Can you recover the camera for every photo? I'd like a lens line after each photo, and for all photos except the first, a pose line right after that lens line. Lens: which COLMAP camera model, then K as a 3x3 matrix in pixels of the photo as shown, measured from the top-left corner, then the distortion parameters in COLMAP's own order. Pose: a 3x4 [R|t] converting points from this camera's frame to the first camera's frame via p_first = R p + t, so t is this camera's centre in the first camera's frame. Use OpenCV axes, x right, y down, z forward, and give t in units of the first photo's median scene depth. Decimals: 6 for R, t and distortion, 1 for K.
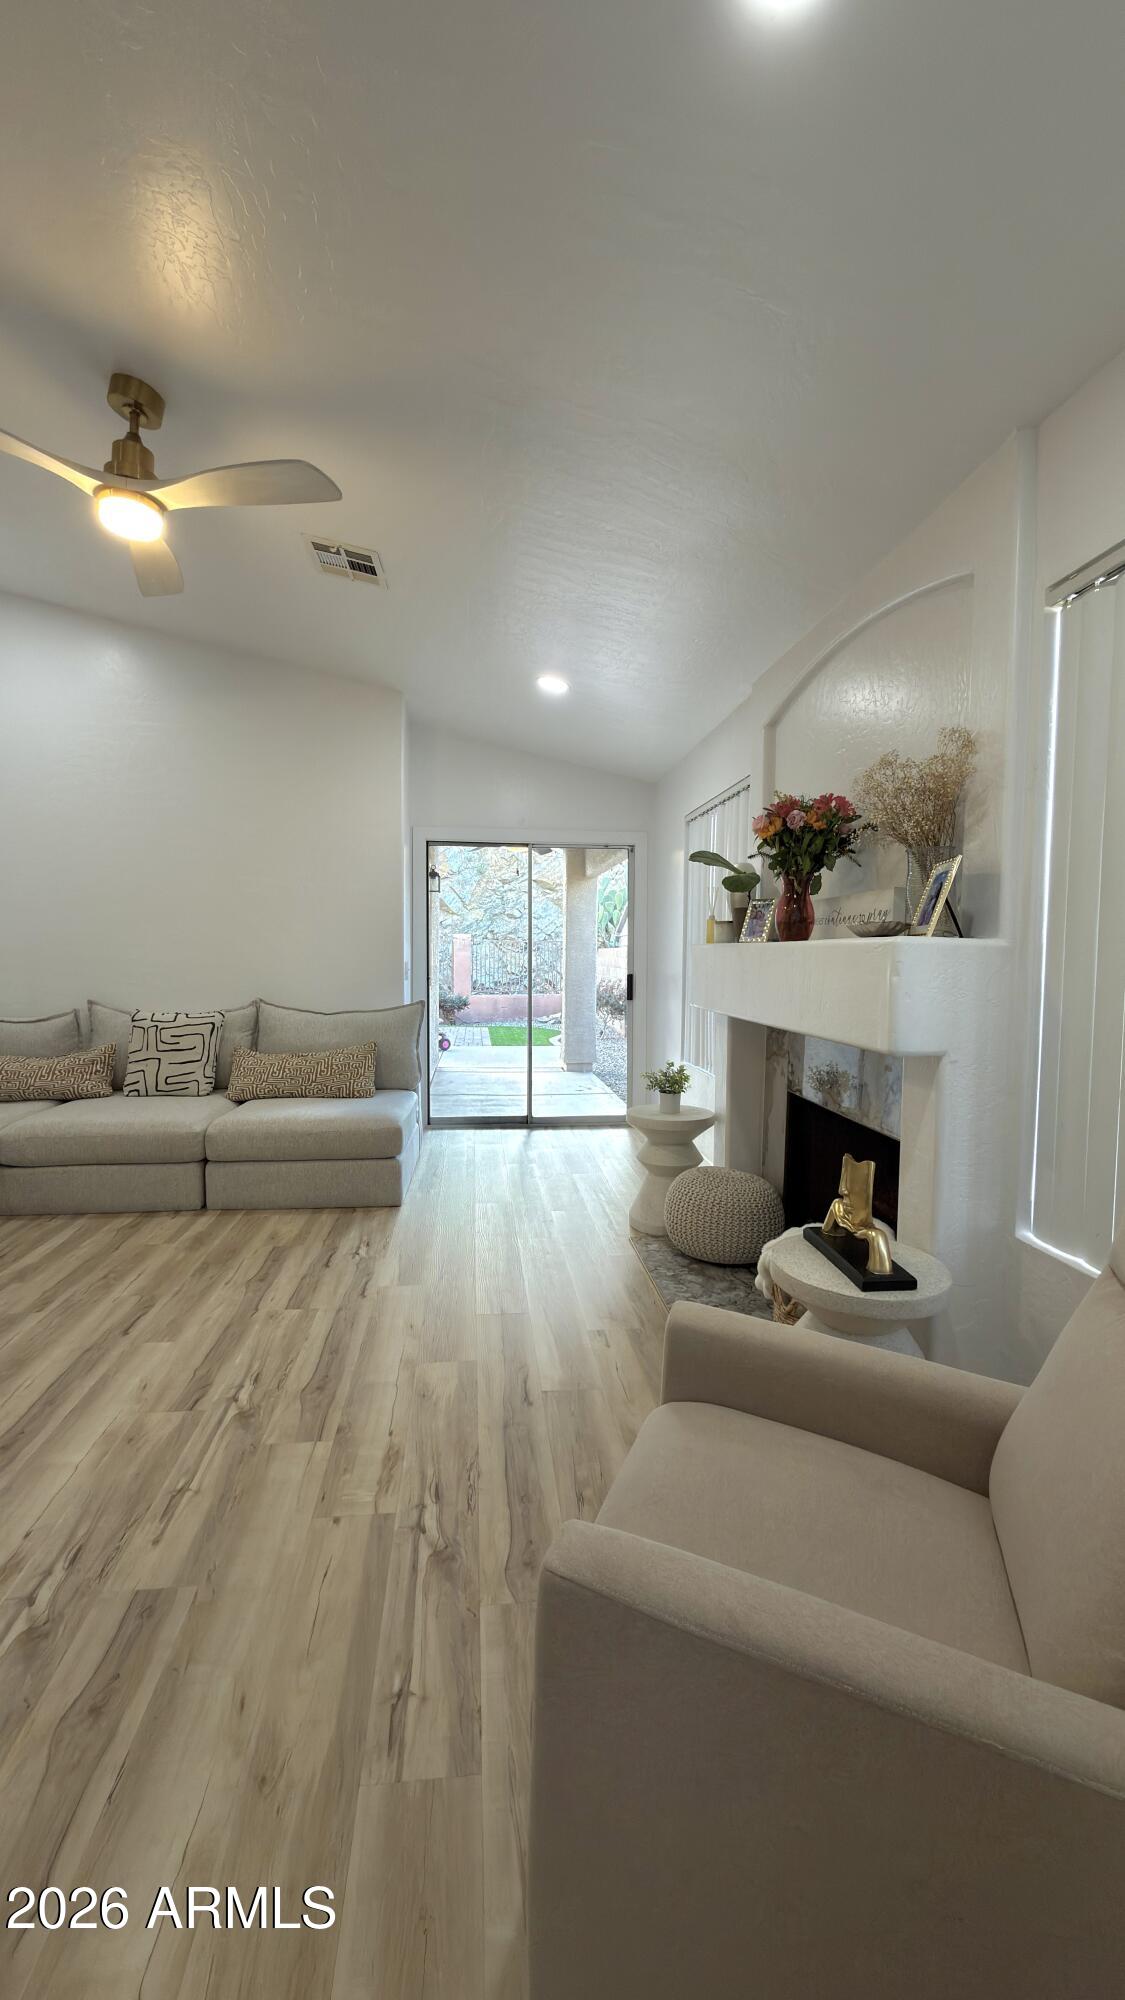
lens RADIAL K [[795.8, 0, 560.0], [0, 795.8, 998.4], [0, 0, 1]] dist [0.000995, -0.000154]
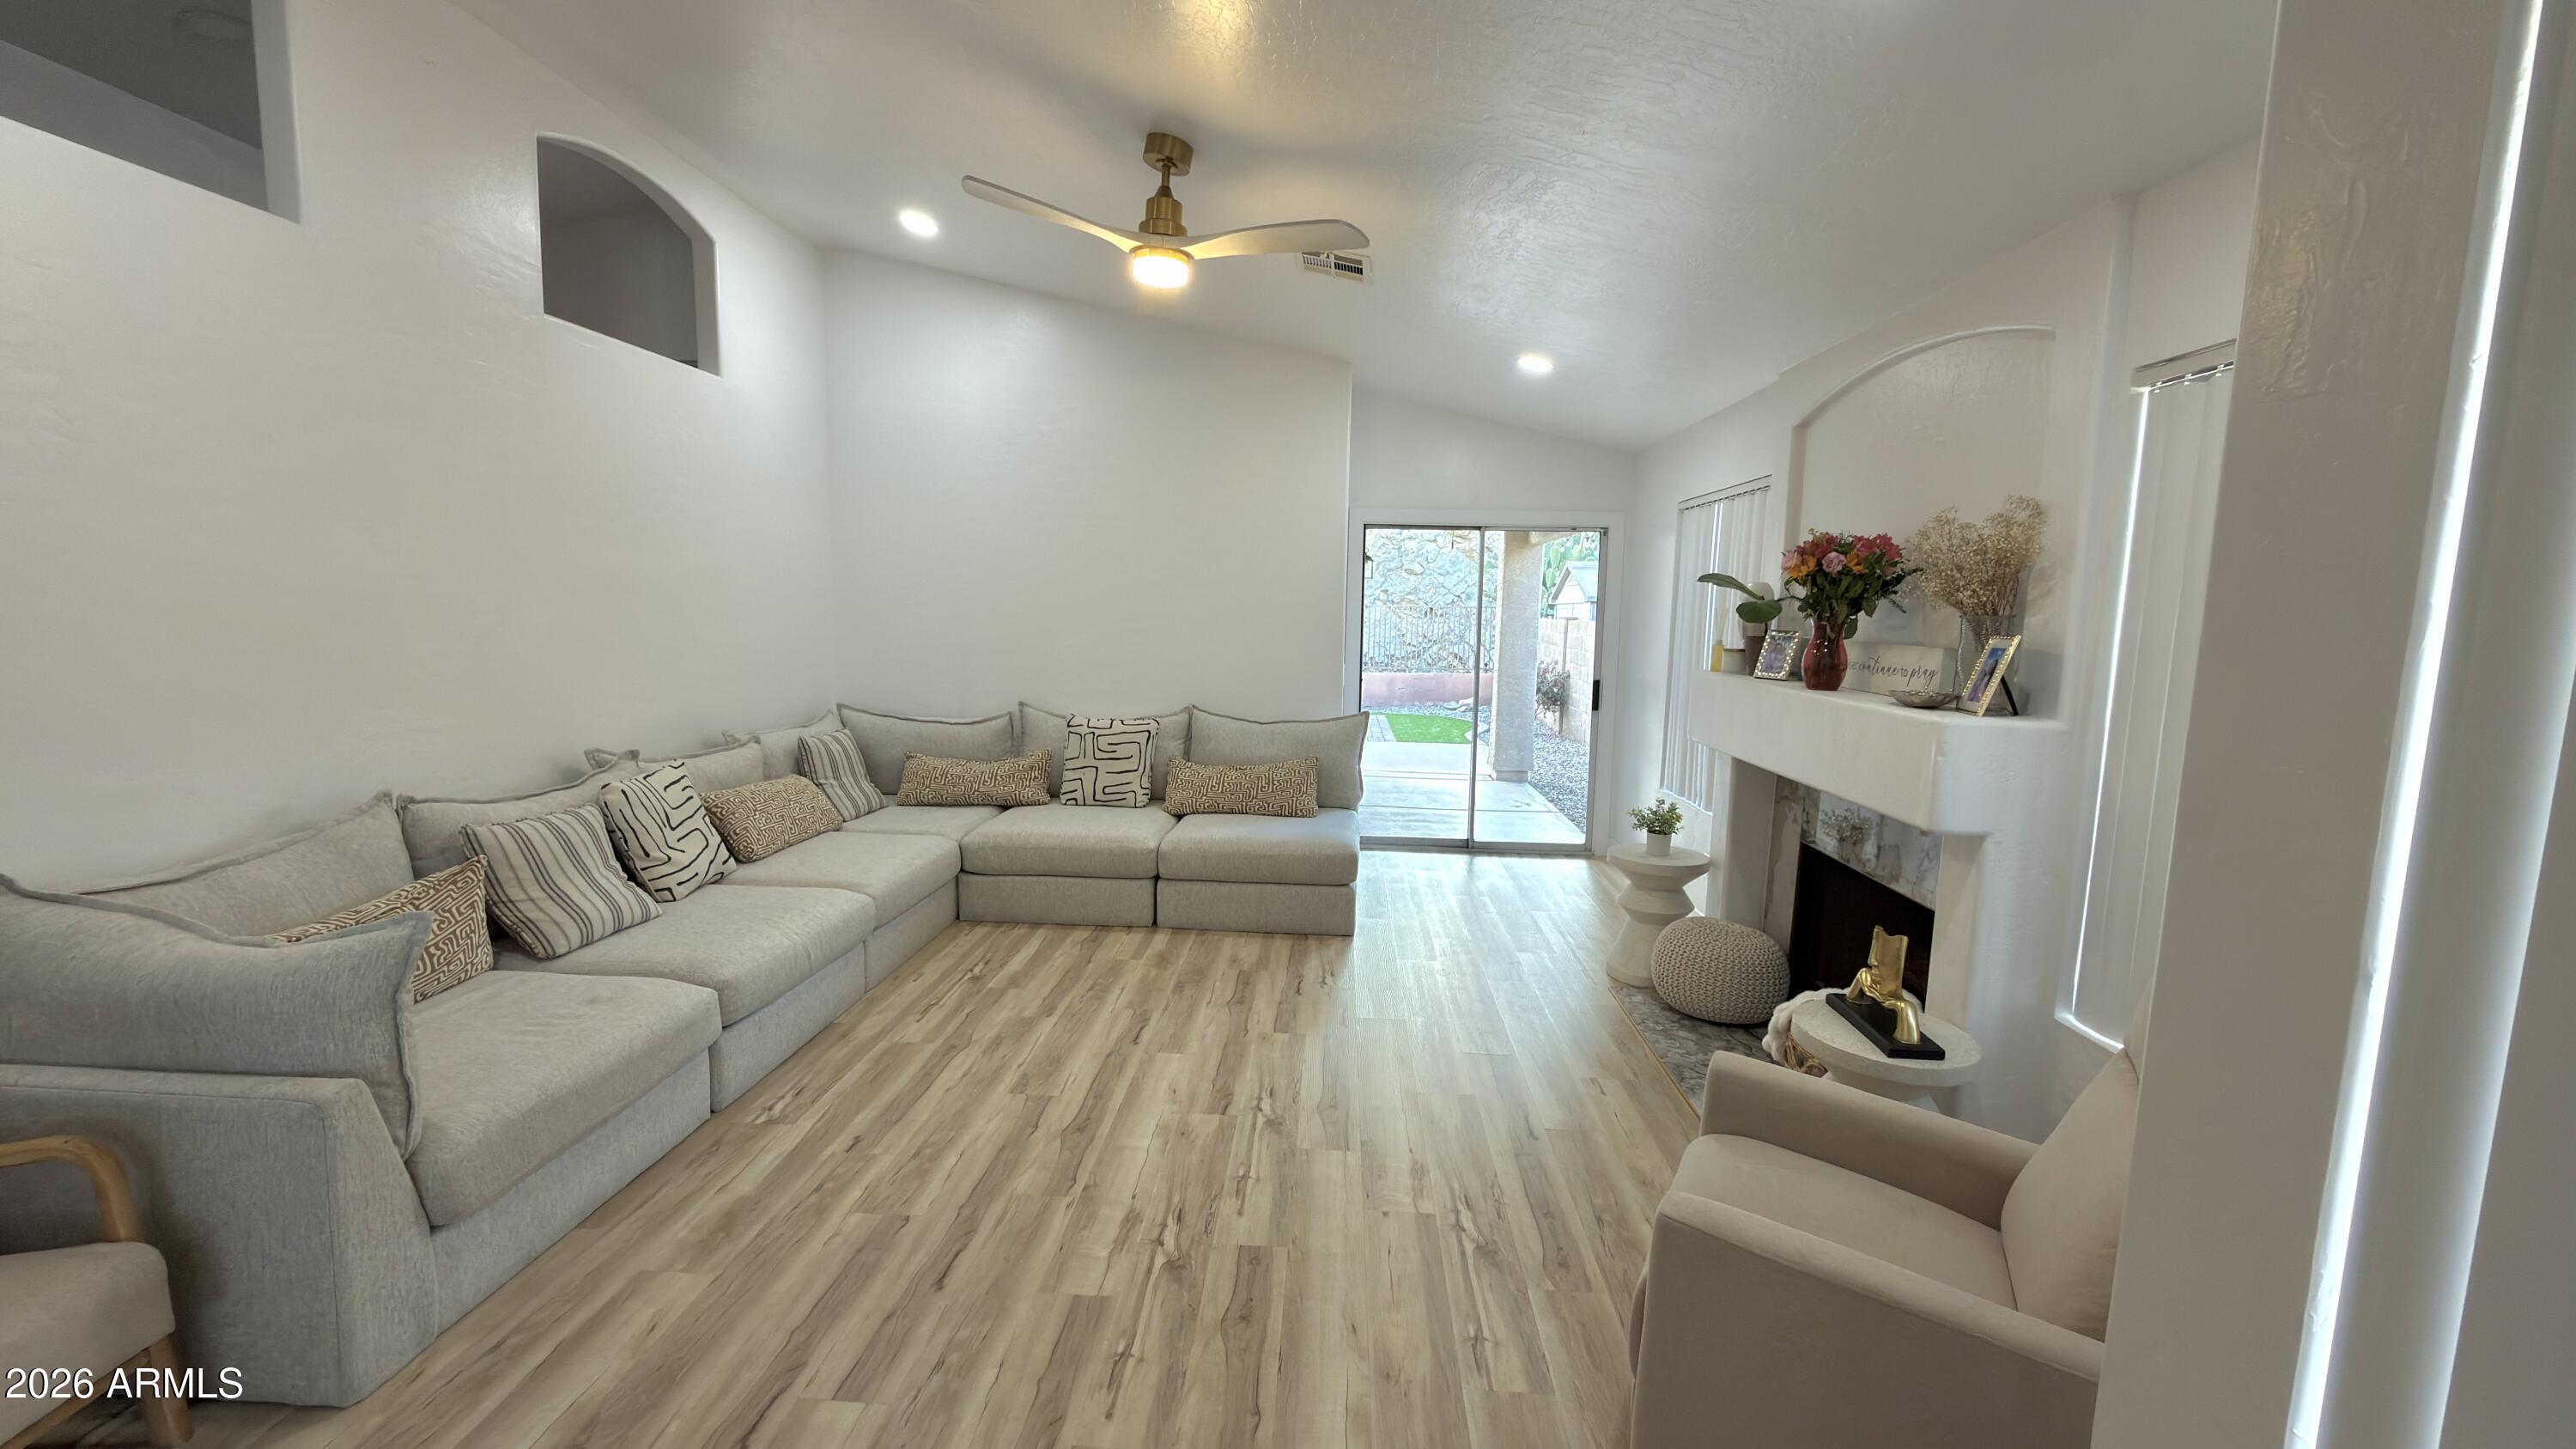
lens RADIAL K [[1025.1, 0, 1286.4], [0, 1025.1, 727.1], [0, 0, 1]] dist [0.000995, -0.000154]
pose [[0.986696, 0.031429, -0.159510, -0.145657], [-0.021572, 0.997770, 0.063156, -0.098533], [0.161139, -0.058875, 0.985174, -0.315465]]
